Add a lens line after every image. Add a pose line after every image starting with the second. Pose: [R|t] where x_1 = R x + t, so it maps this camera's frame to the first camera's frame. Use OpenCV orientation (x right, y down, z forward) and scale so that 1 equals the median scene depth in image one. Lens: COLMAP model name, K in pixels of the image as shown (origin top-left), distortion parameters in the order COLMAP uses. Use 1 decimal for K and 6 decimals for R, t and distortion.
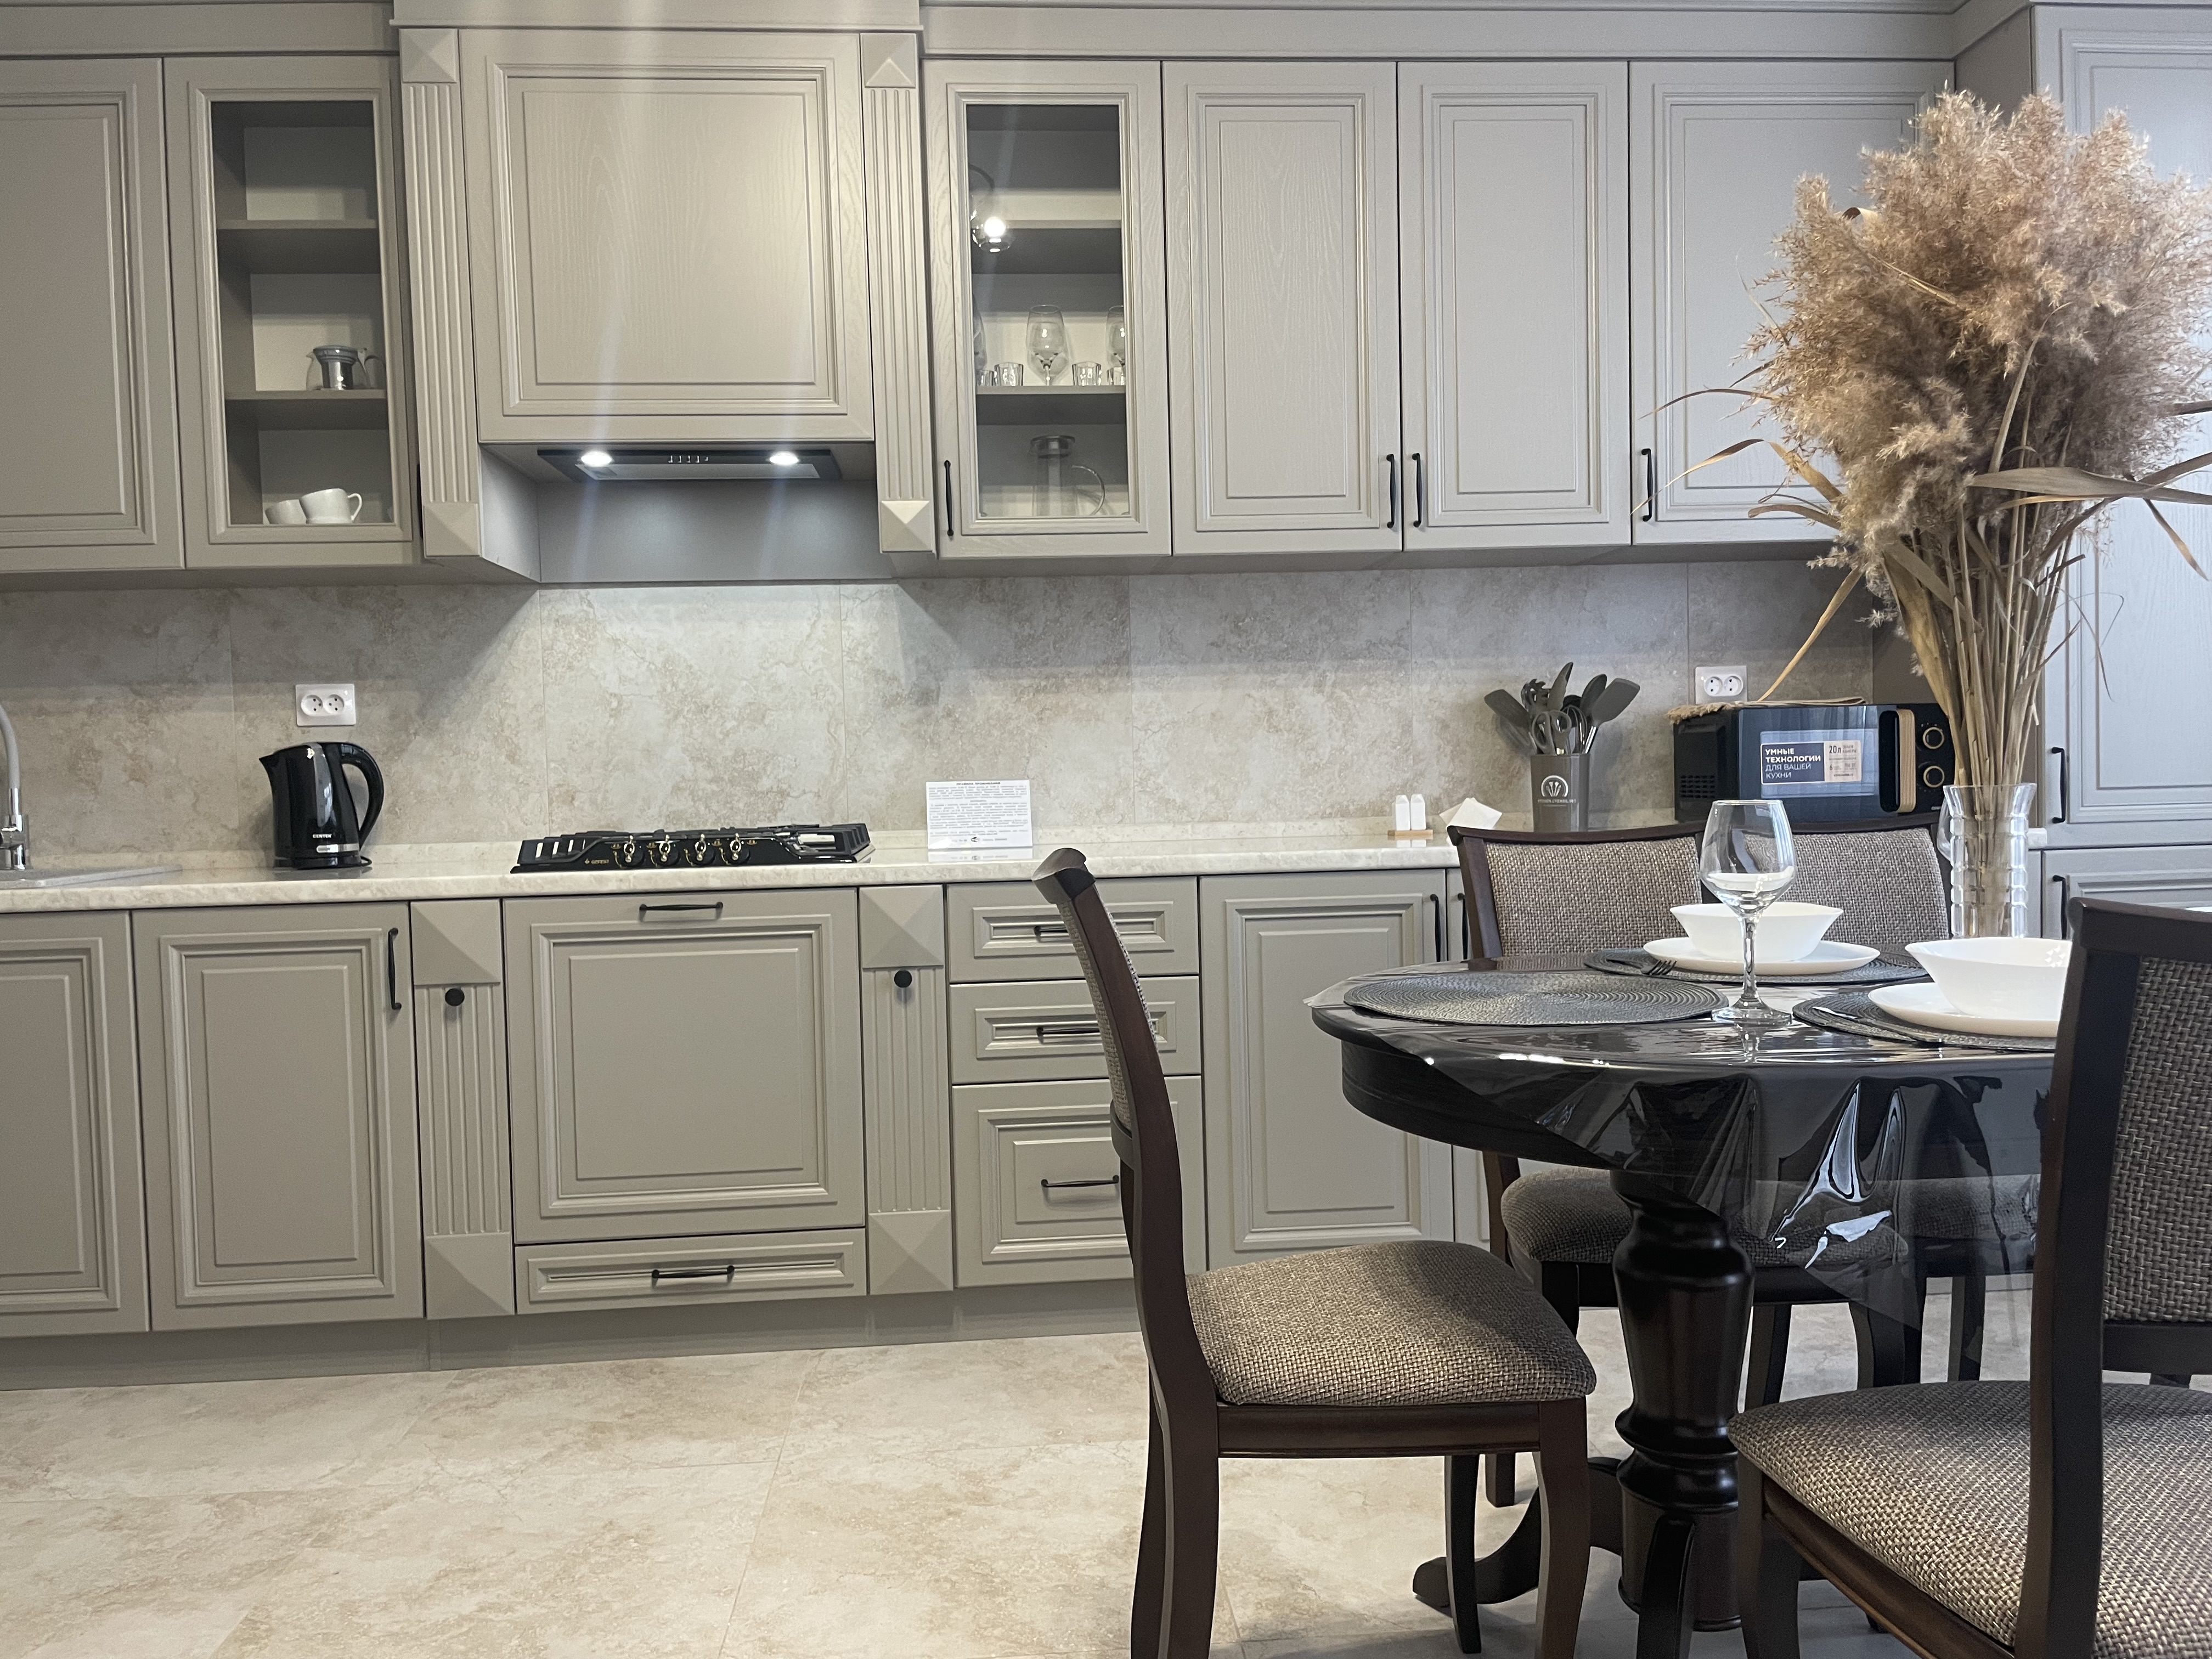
lens RADIAL K [[1733.1, 0, 1104.0], [0, 1733.1, 830.8], [0, 0, 1]] dist [0.065609, -0.016328]
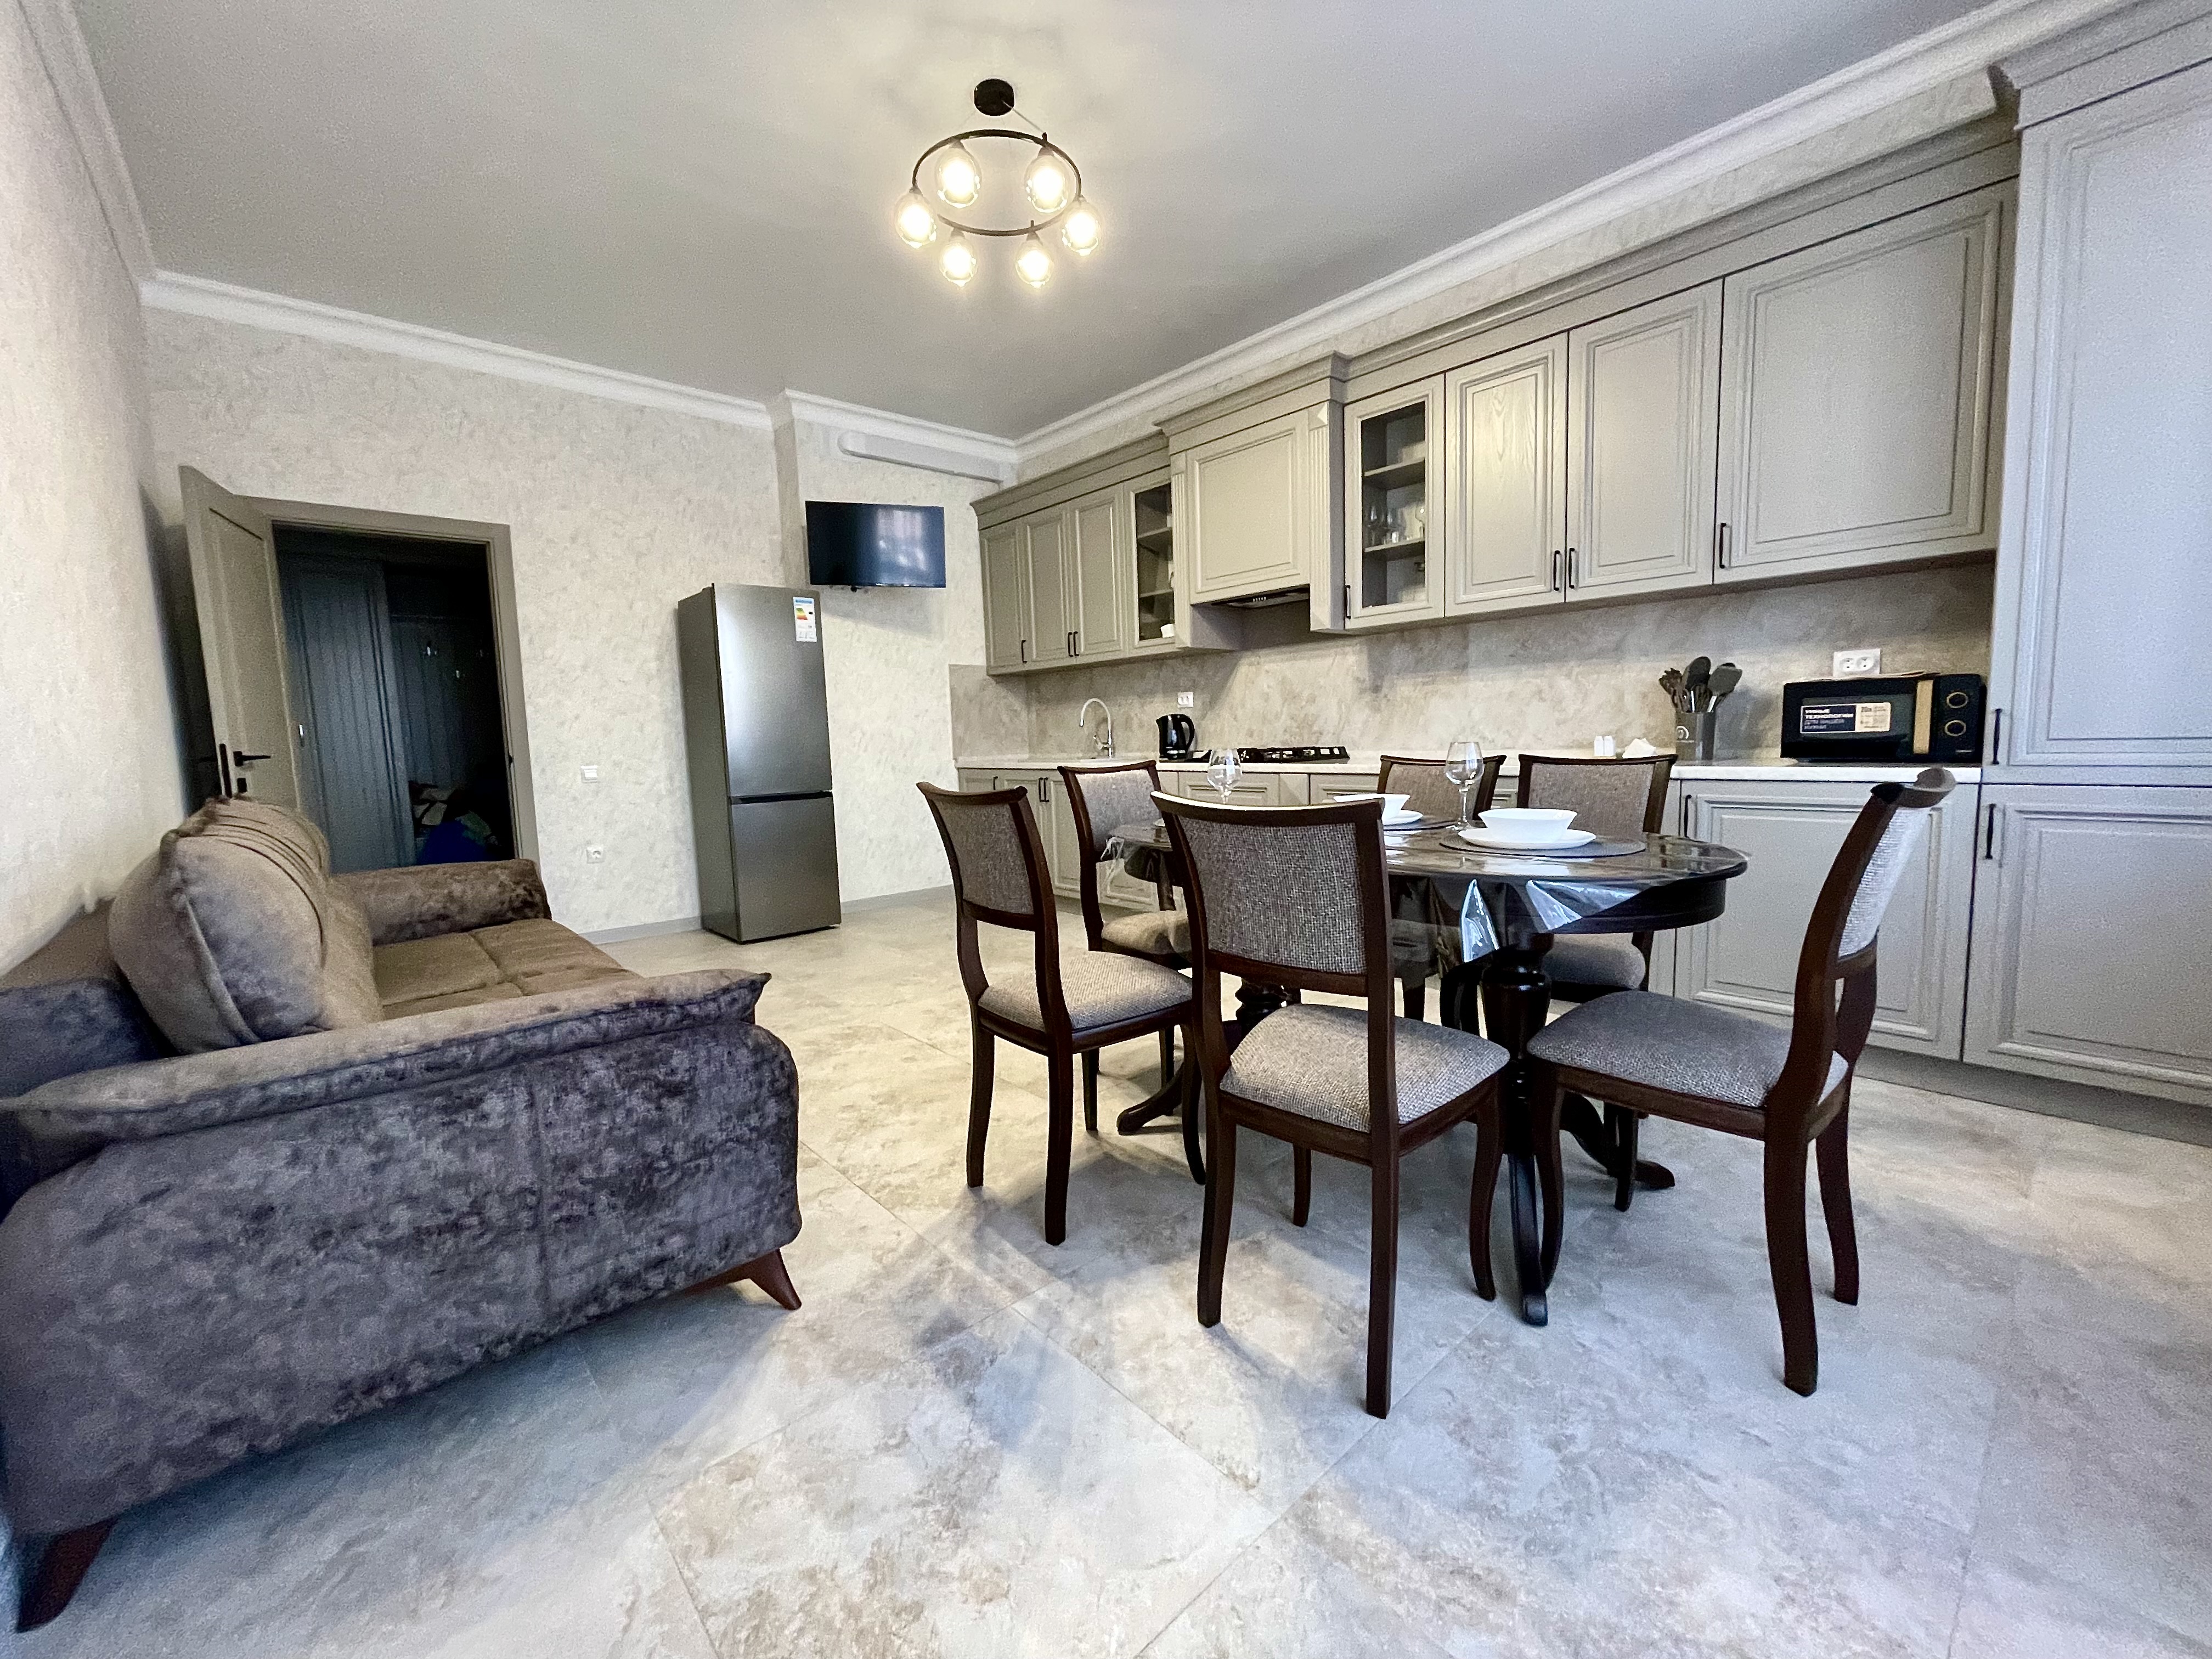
lens RADIAL K [[893.6, 0, 1105.2], [0, 893.6, 830.5], [0, 0, 1]] dist [0.003946, -0.001703]
pose [[0.602017, 0.094810, -0.792835, 0.609812], [-0.010804, 0.993802, 0.110639, -0.020724], [0.798411, -0.058041, 0.599309, 0.036719]]
